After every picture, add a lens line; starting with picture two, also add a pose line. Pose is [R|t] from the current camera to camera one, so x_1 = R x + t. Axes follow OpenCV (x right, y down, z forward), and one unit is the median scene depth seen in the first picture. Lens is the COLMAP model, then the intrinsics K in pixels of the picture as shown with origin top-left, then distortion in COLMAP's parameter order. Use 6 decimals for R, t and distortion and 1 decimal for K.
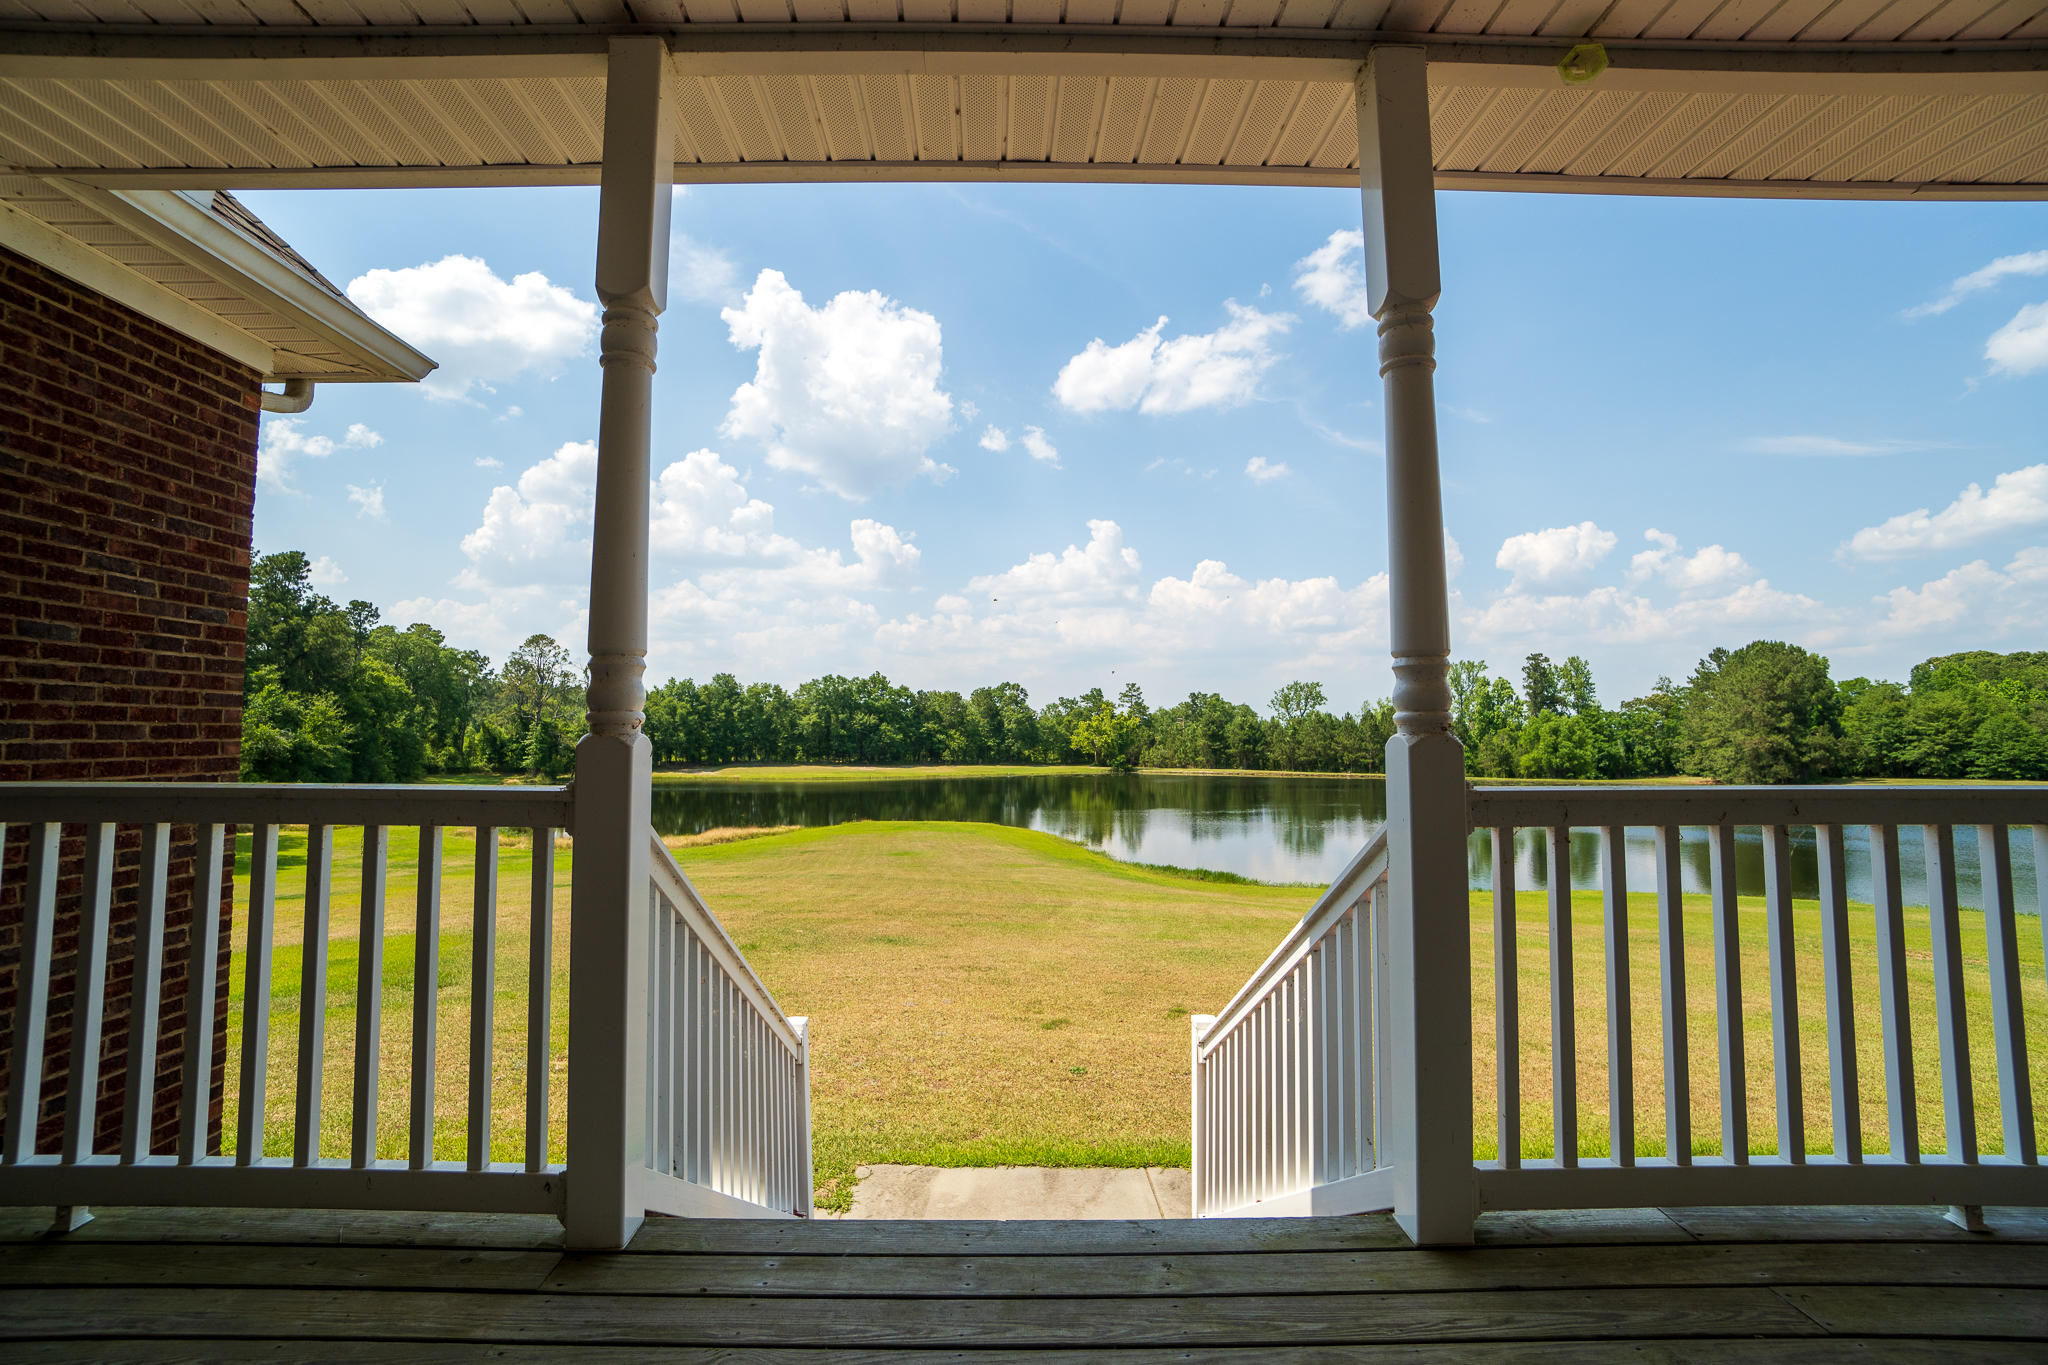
lens RADIAL K [[894.9, 0, 996.0], [0, 894.9, 673.0], [0, 0, 1]] dist [-0.063388, 0.020387]
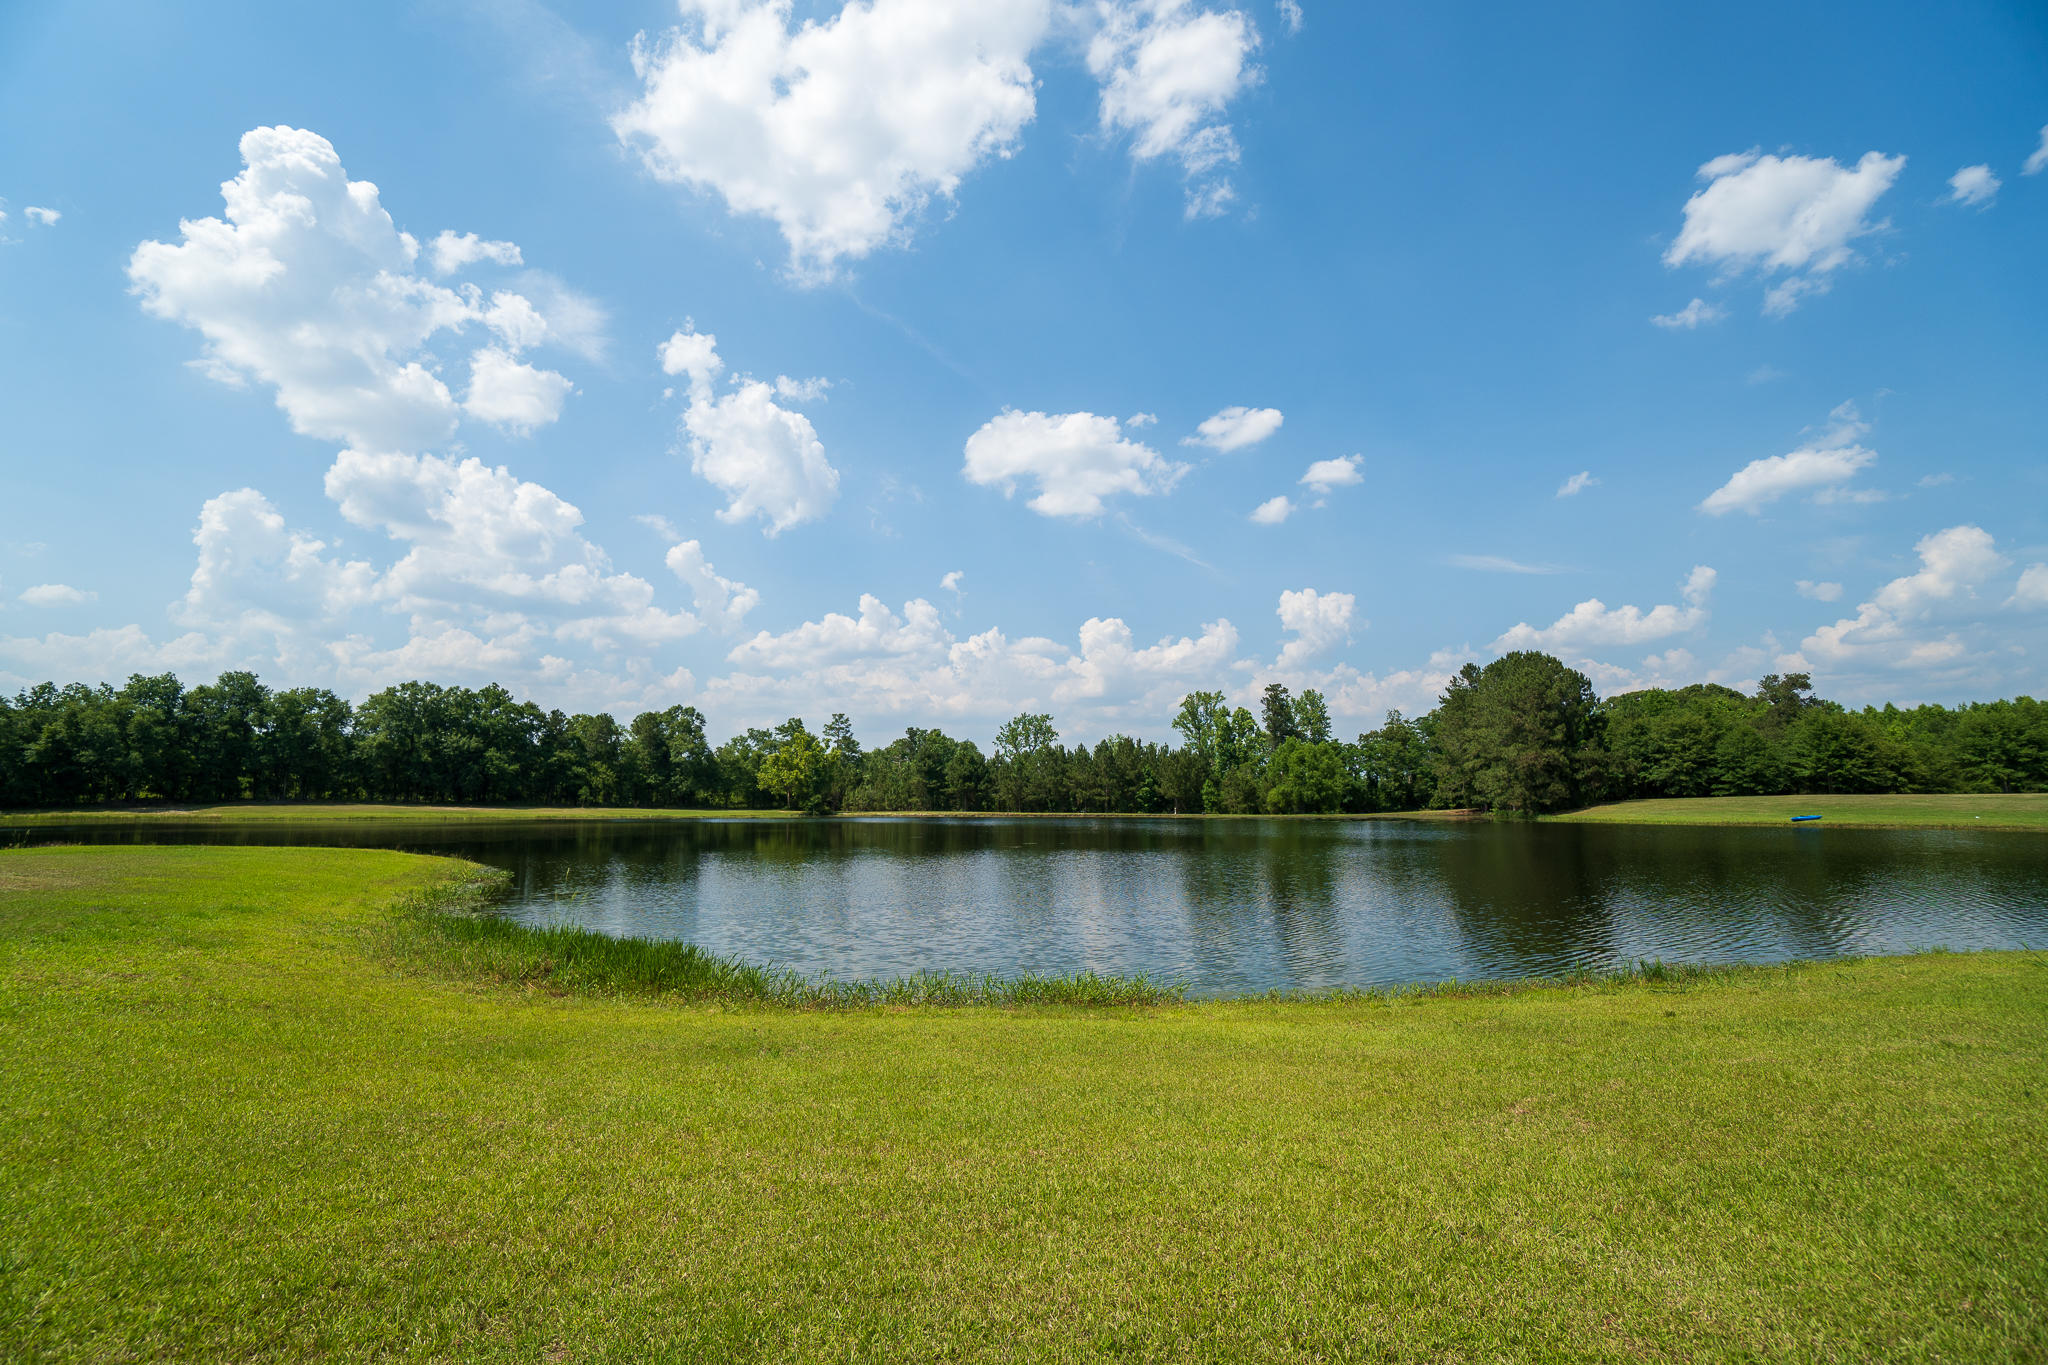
lens RADIAL K [[894.9, 0, 996.0], [0, 894.9, 673.0], [0, 0, 1]] dist [-0.063388, 0.020387]
pose [[0.958323, 0.035457, 0.283479, 0.065395], [-0.014932, 0.997129, -0.074240, 0.040988], [-0.285297, 0.066913, 0.956101, 0.180310]]
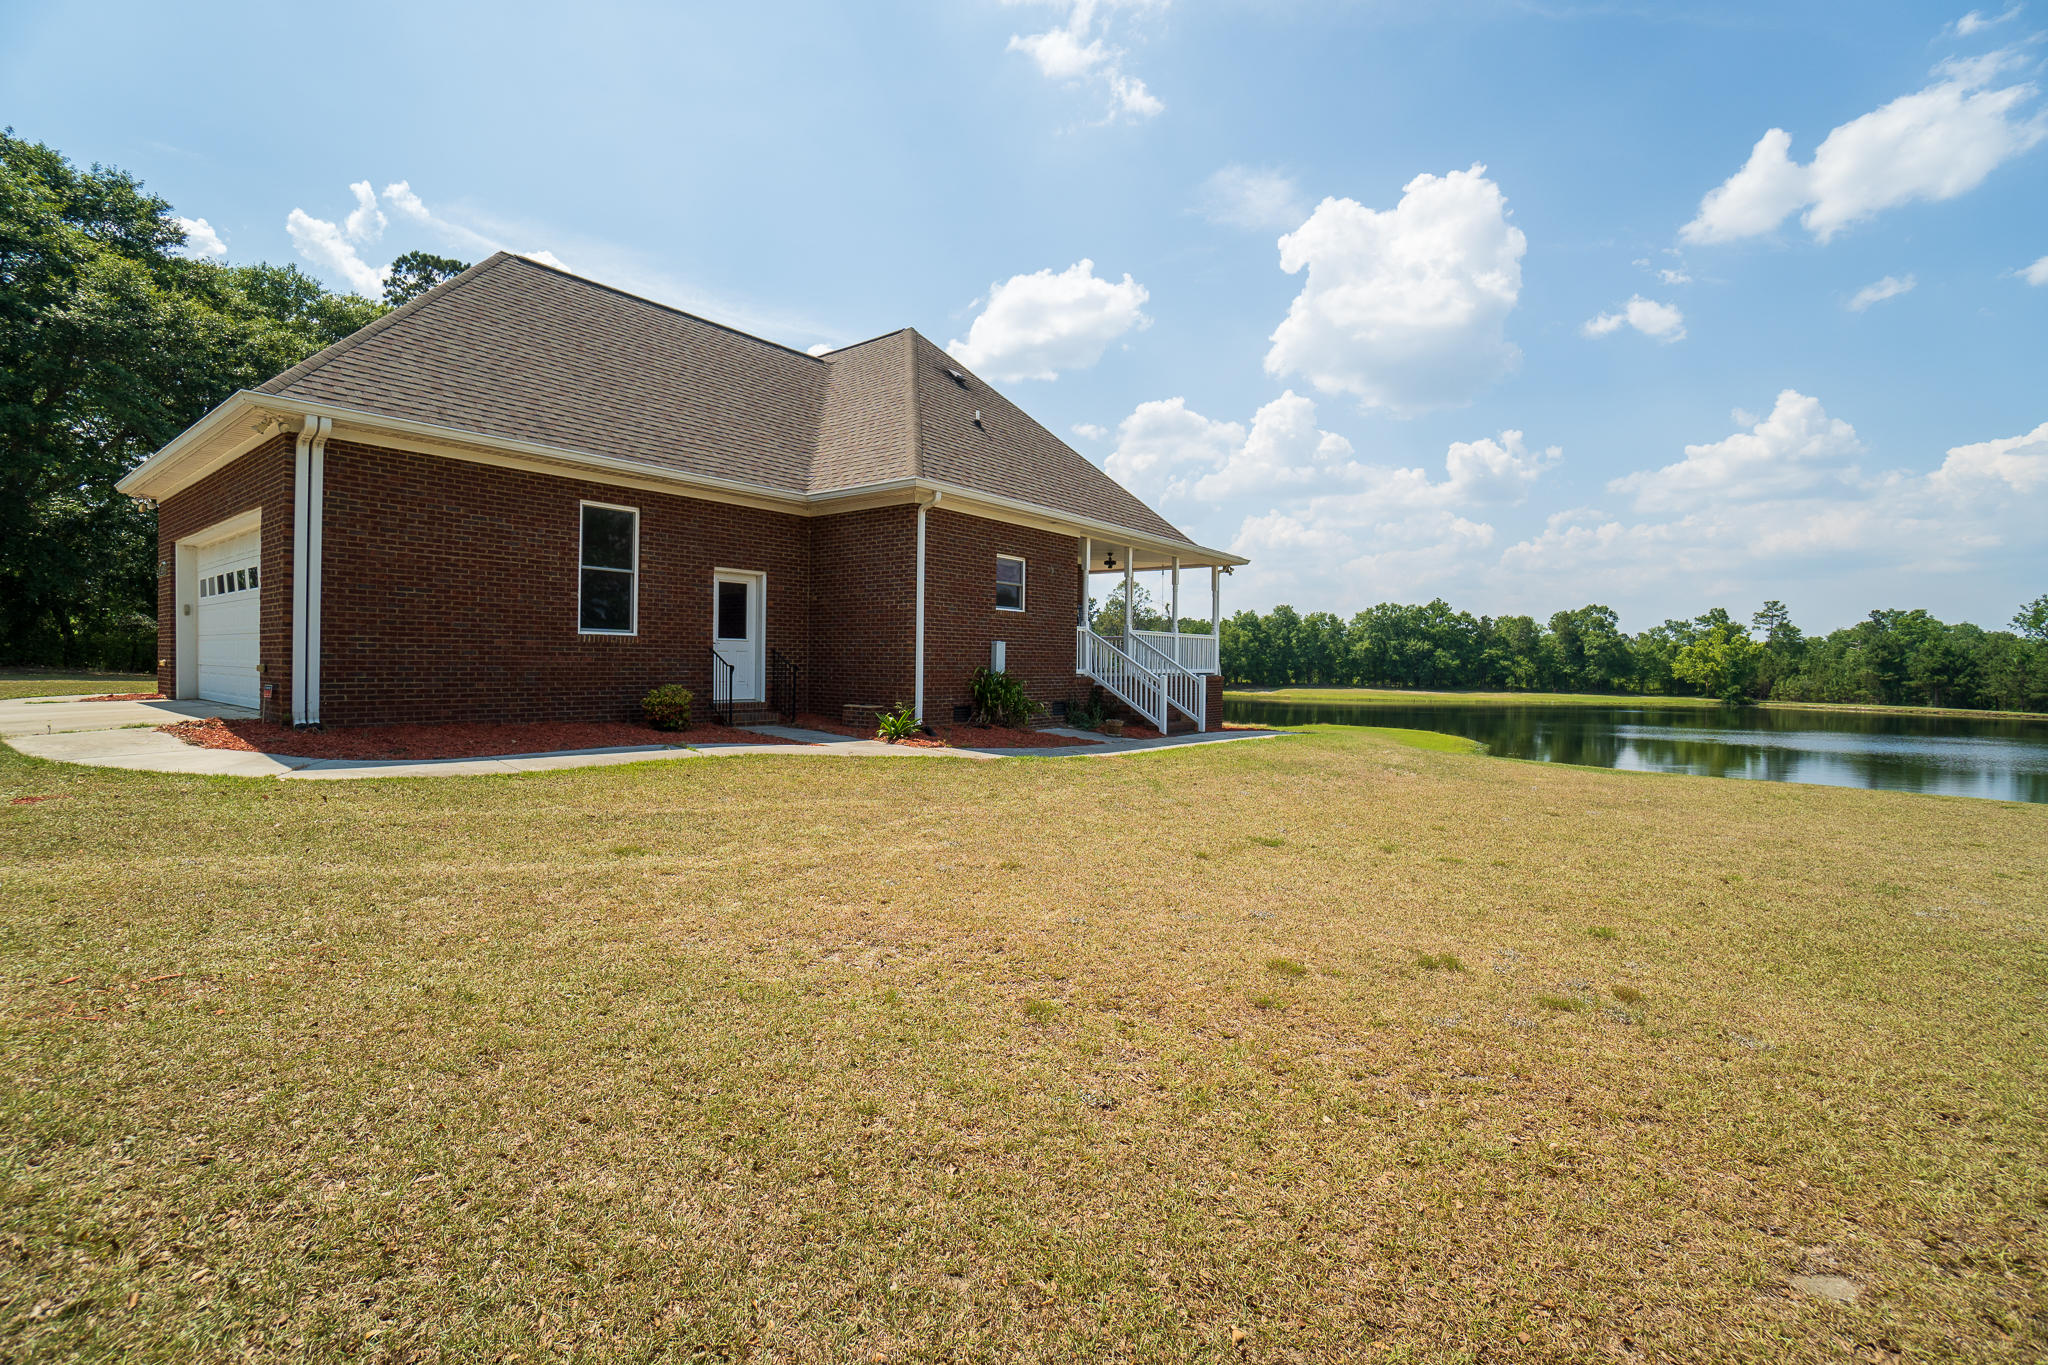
lens RADIAL K [[920.2, 0, 999.7], [0, 920.2, 667.1], [0, 0, 1]] dist [-0.065681, 0.023262]
pose [[0.783738, 0.007860, -0.621041, 0.123178], [0.036500, 0.997609, 0.058687, -0.002339], [0.620018, -0.068664, 0.781577, -0.119519]]
